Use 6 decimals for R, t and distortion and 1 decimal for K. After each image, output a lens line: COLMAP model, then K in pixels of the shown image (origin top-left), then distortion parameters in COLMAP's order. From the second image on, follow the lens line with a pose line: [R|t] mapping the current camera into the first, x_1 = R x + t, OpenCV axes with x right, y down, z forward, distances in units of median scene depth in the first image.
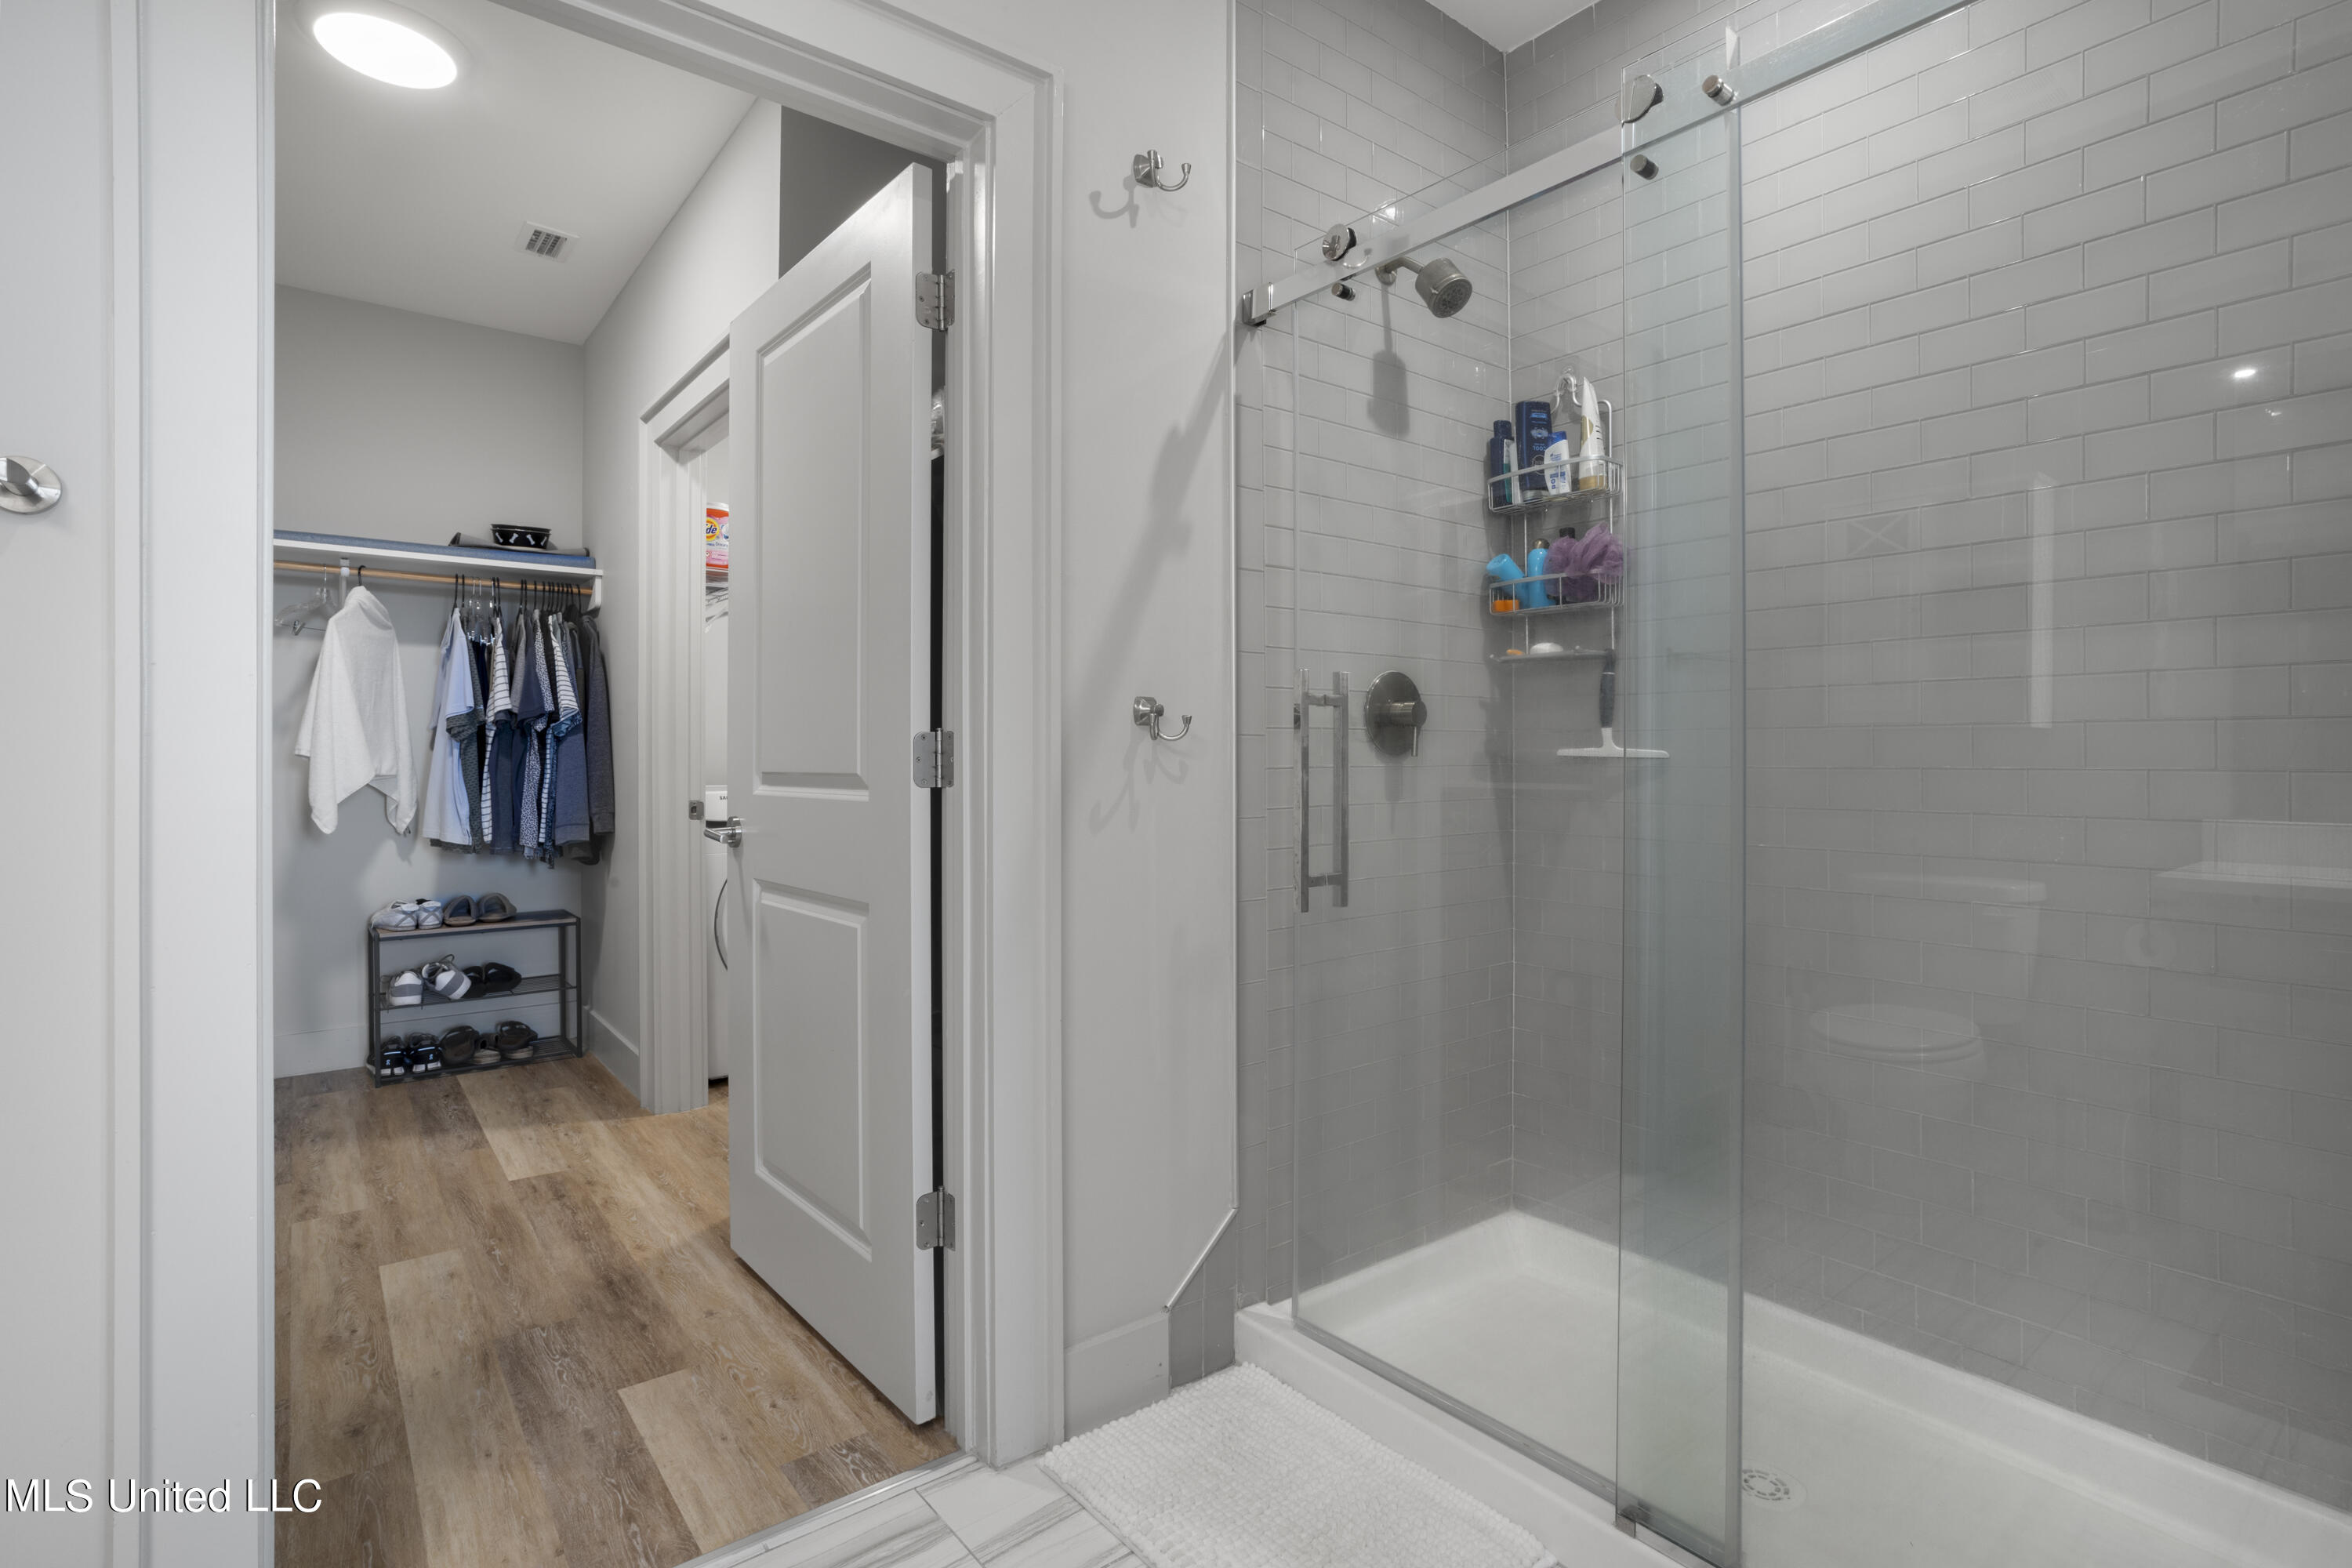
lens RADIAL K [[1146.1, 0, 1185.0], [0, 1146.1, 755.0], [0, 0, 1]] dist [-0.057020, 0.034051]
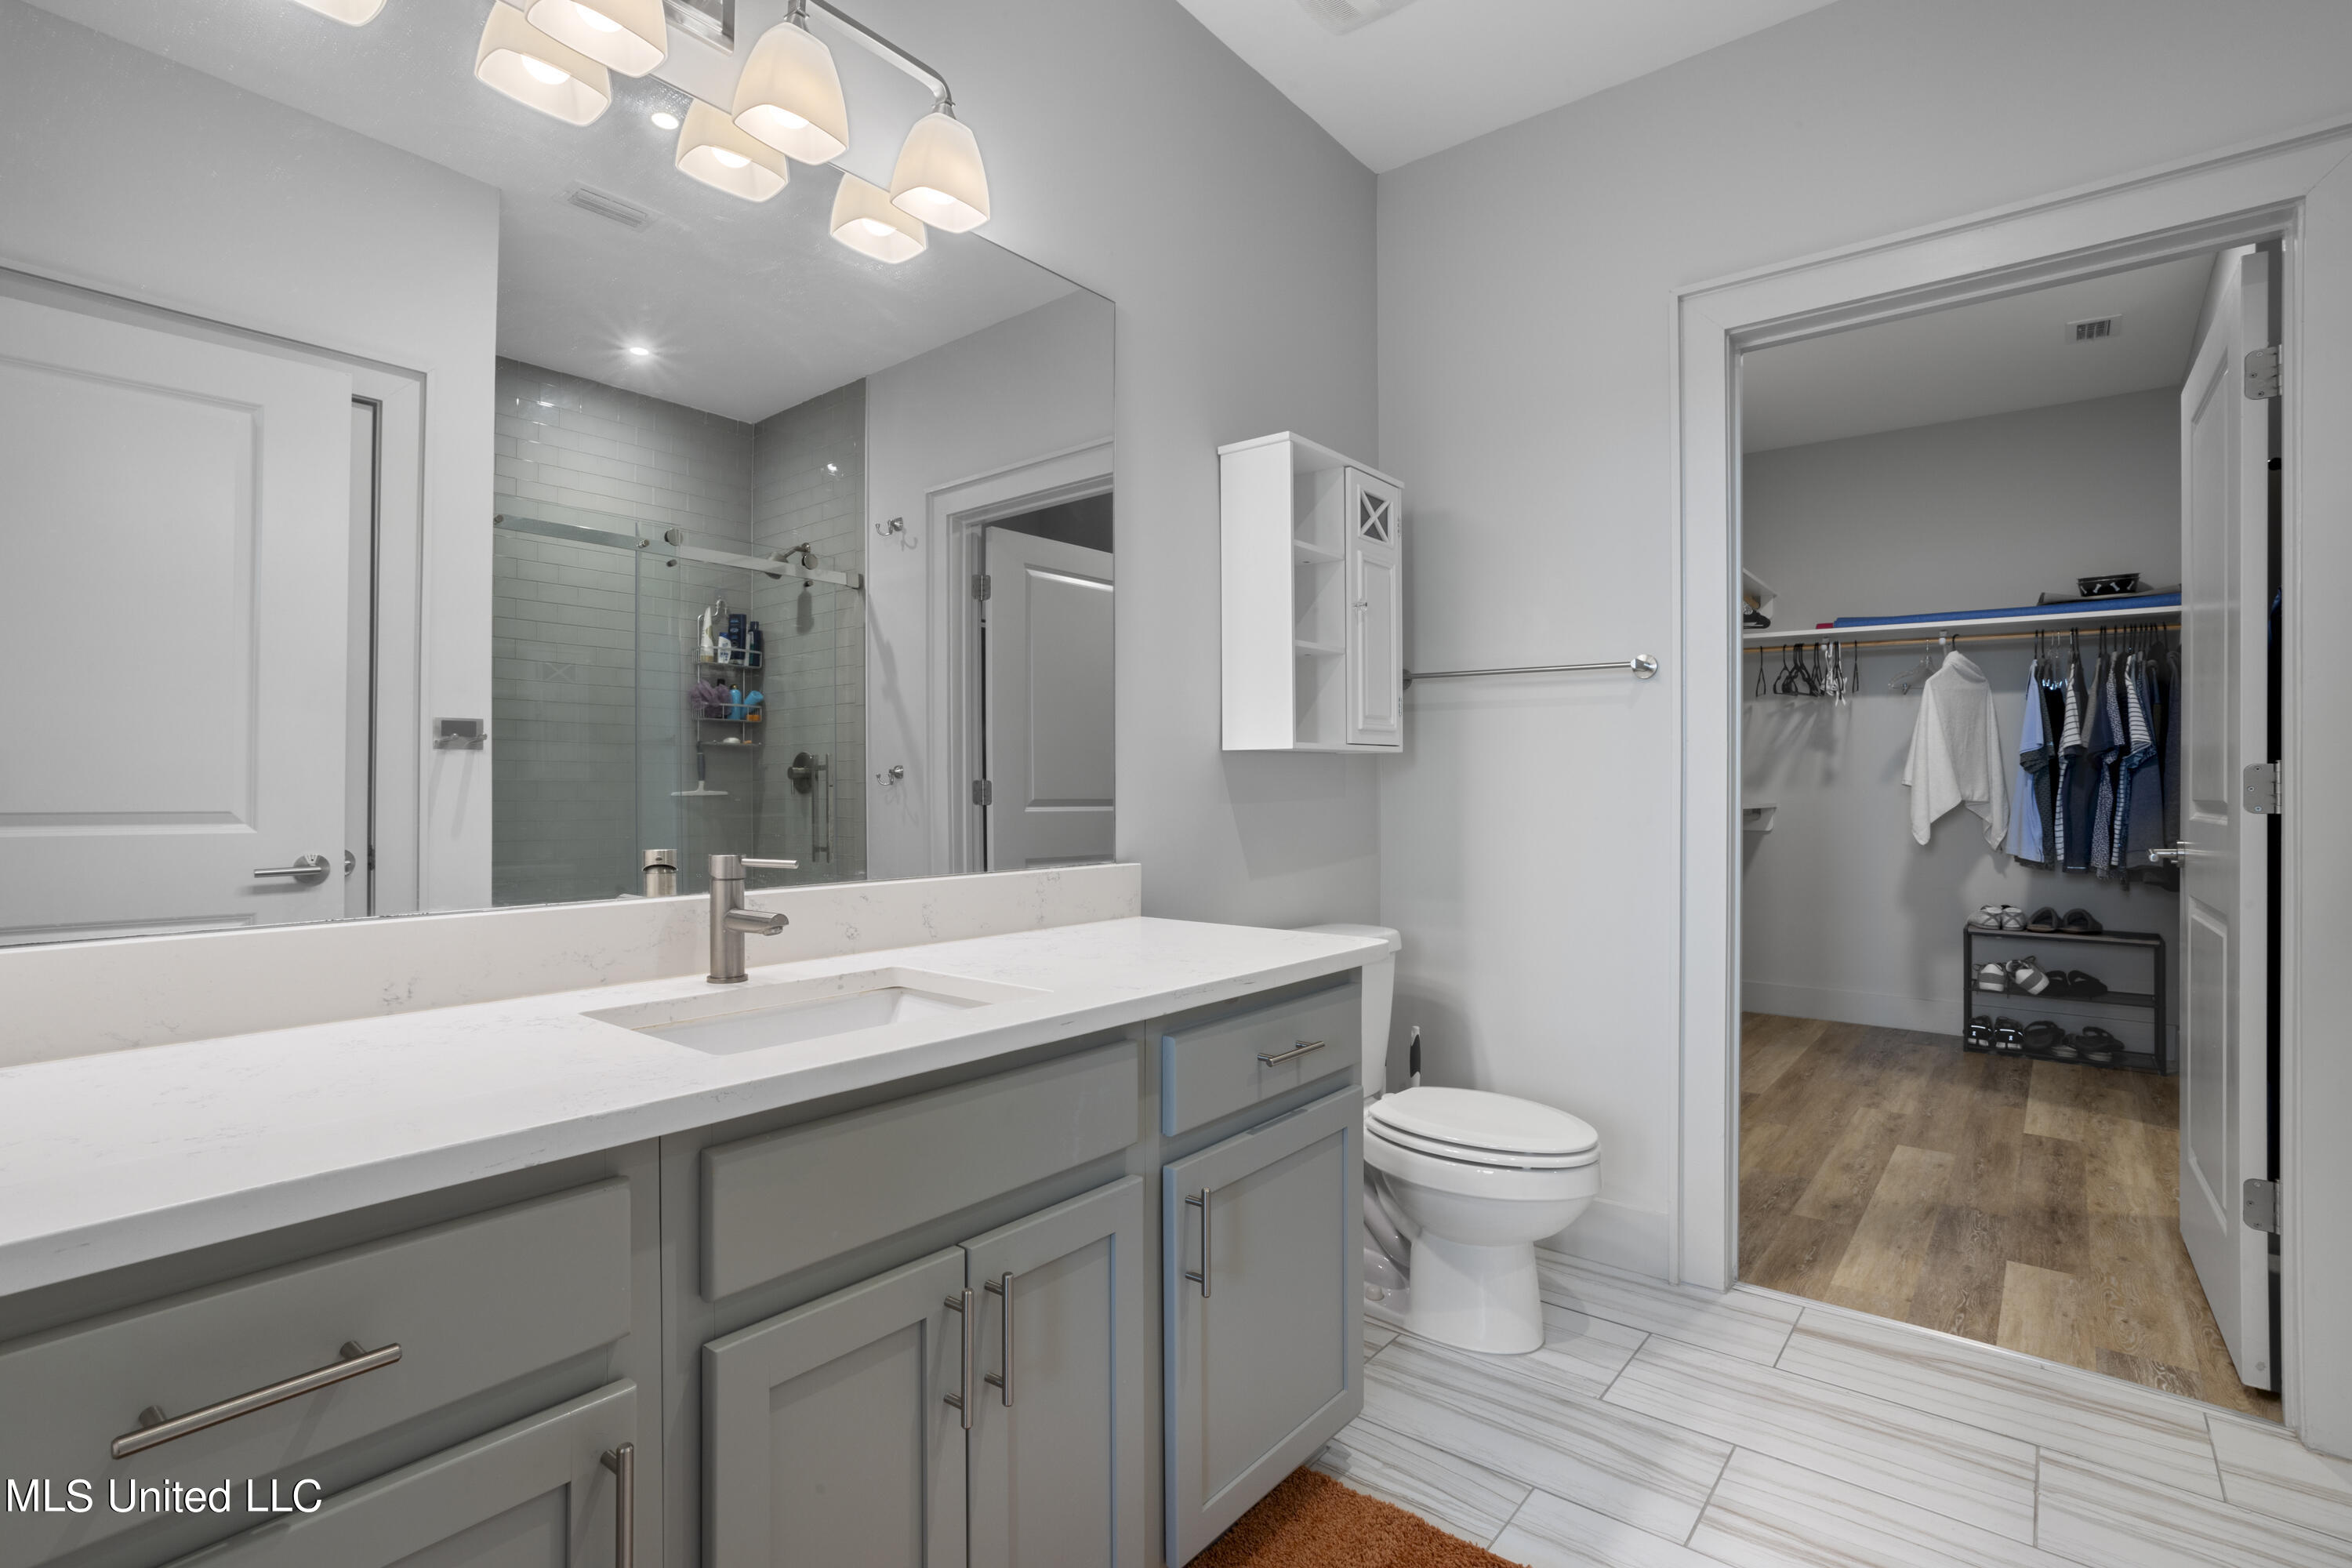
lens RADIAL K [[1115.4, 0, 1172.7], [0, 1115.4, 774.9], [0, 0, 1]] dist [-0.000856, 0.000712]
pose [[0.223358, -0.005355, -0.974722, 0.282375], [-0.005030, 0.999965, -0.006646, 0.001573], [0.974723, 0.006387, 0.223323, -0.132796]]
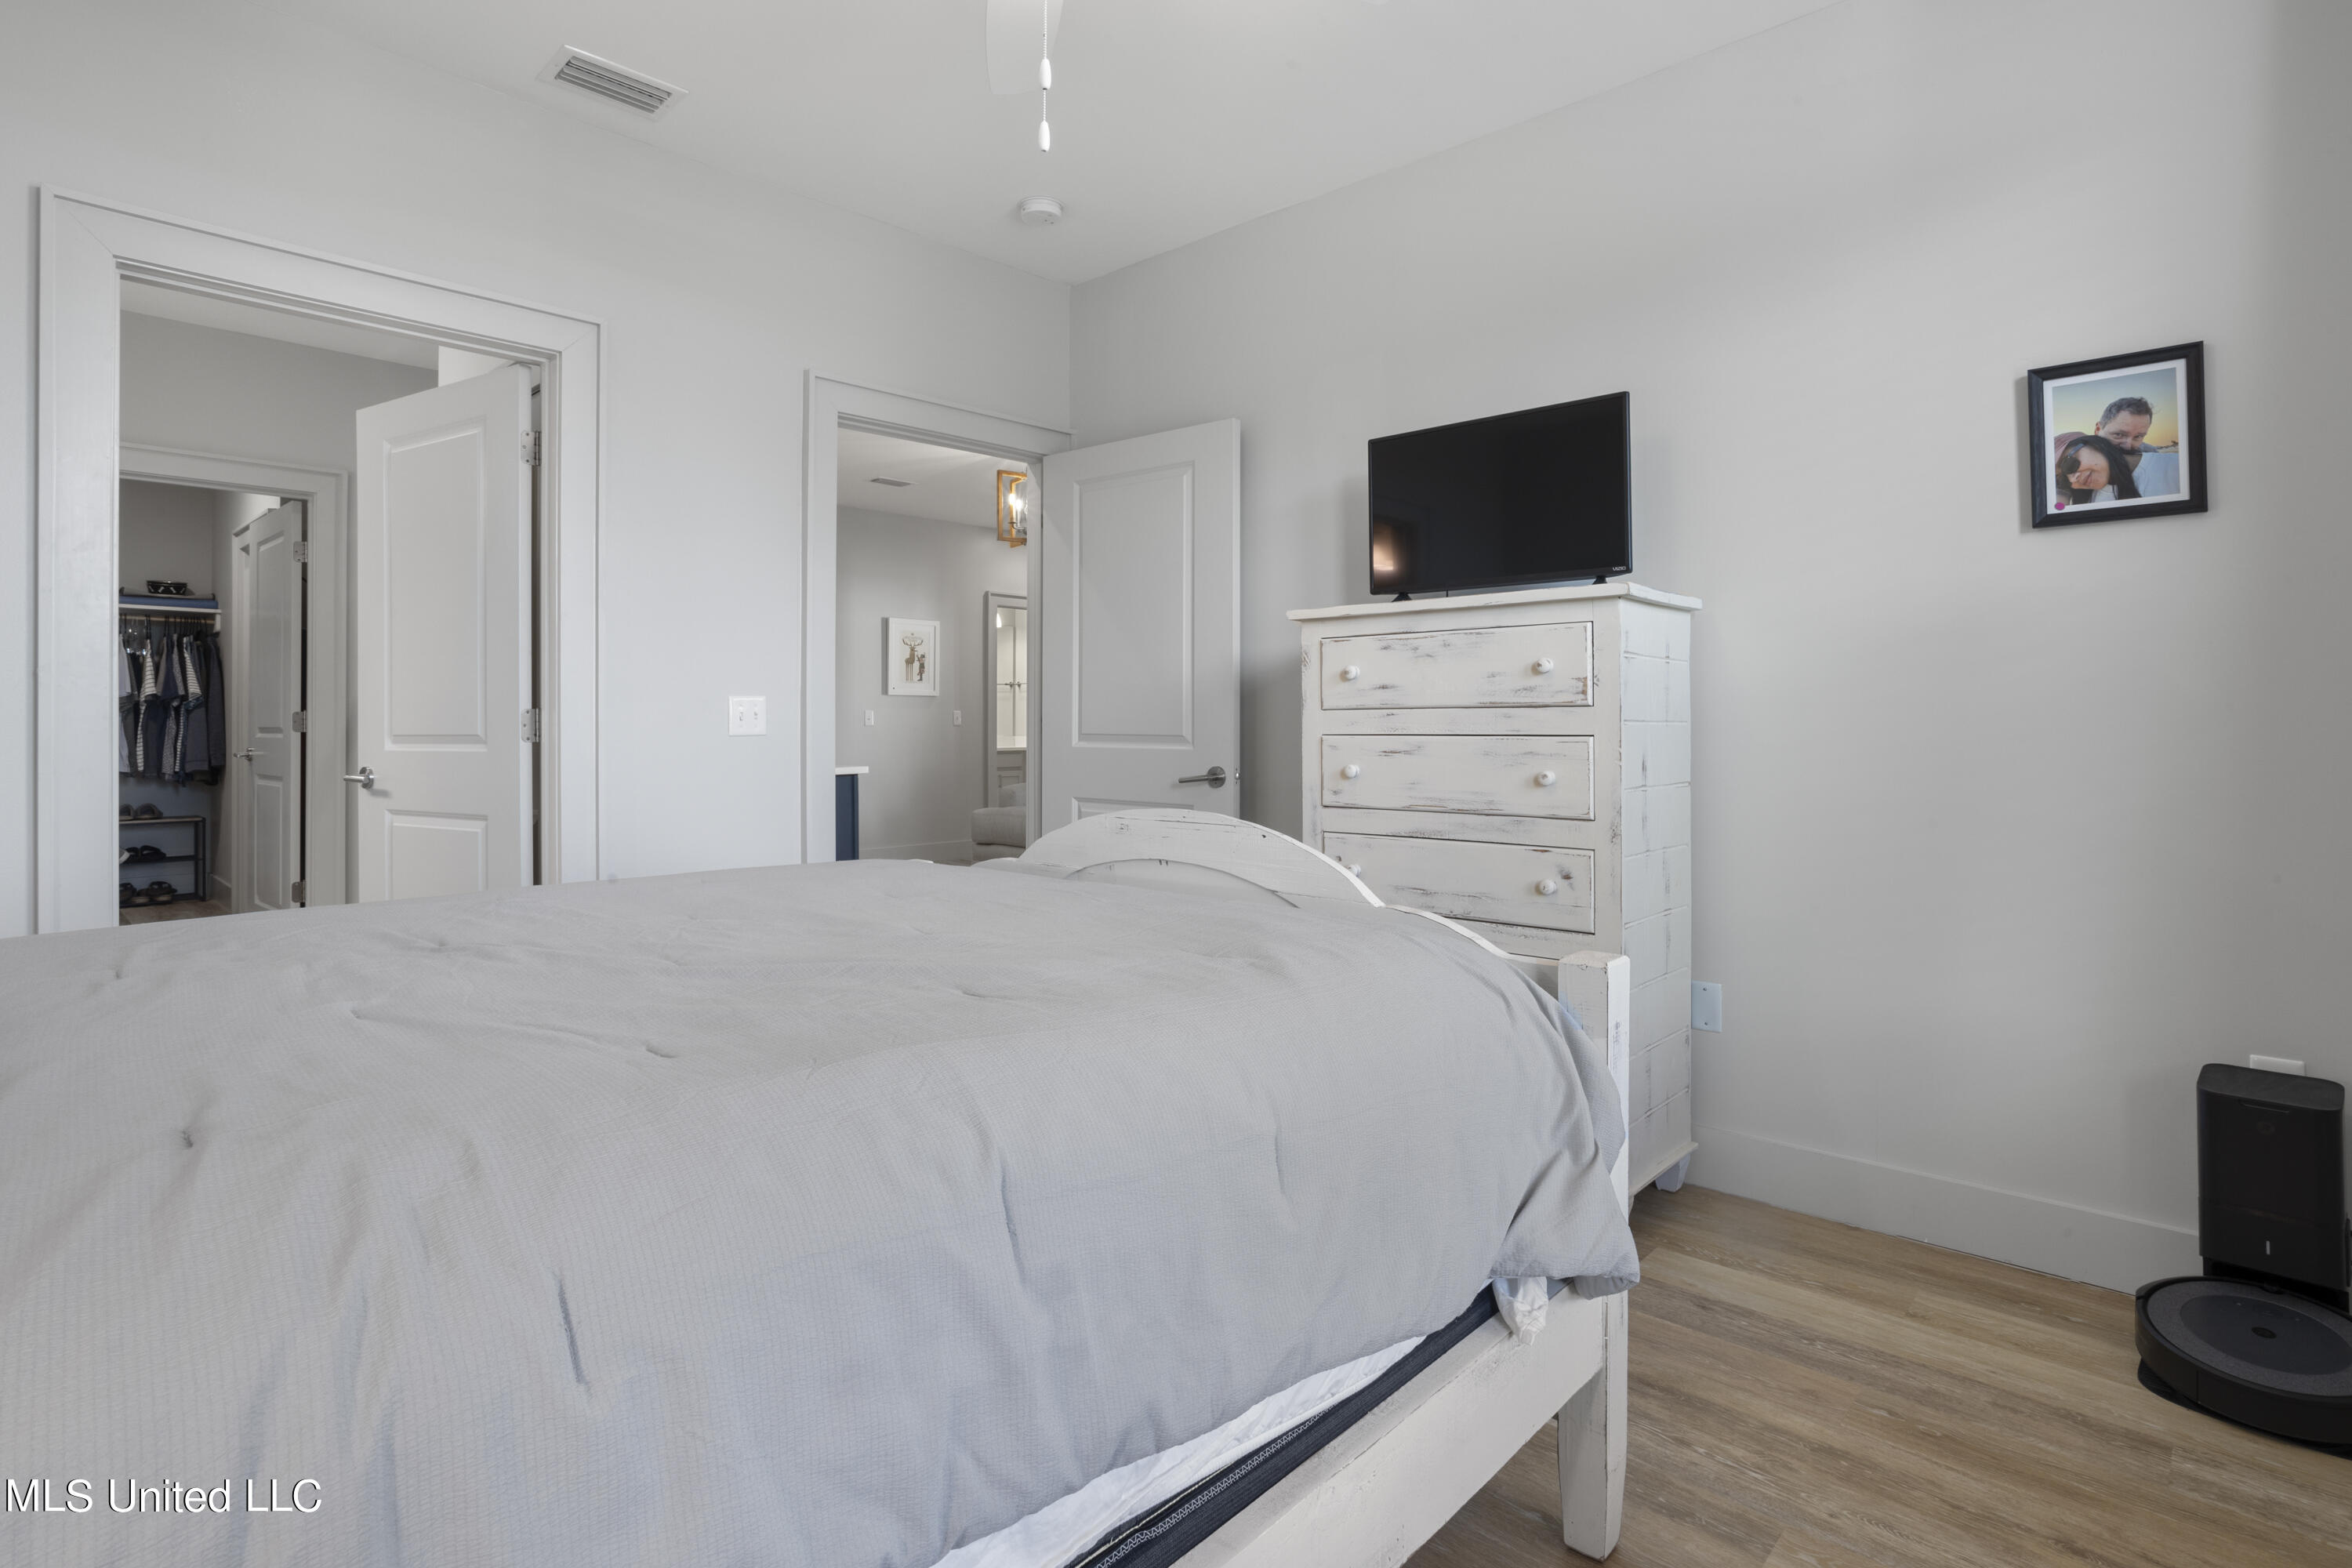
lens RADIAL K [[1168.5, 0, 1171.4], [0, 1168.5, 721.4], [0, 0, 1]] dist [-0.004720, -0.000049]
pose [[0.990589, 0.001821, 0.136860, 0.684204], [-0.001649, 0.999998, -0.001369, 0.001508], [-0.136862, 0.001130, 0.990589, -0.958029]]
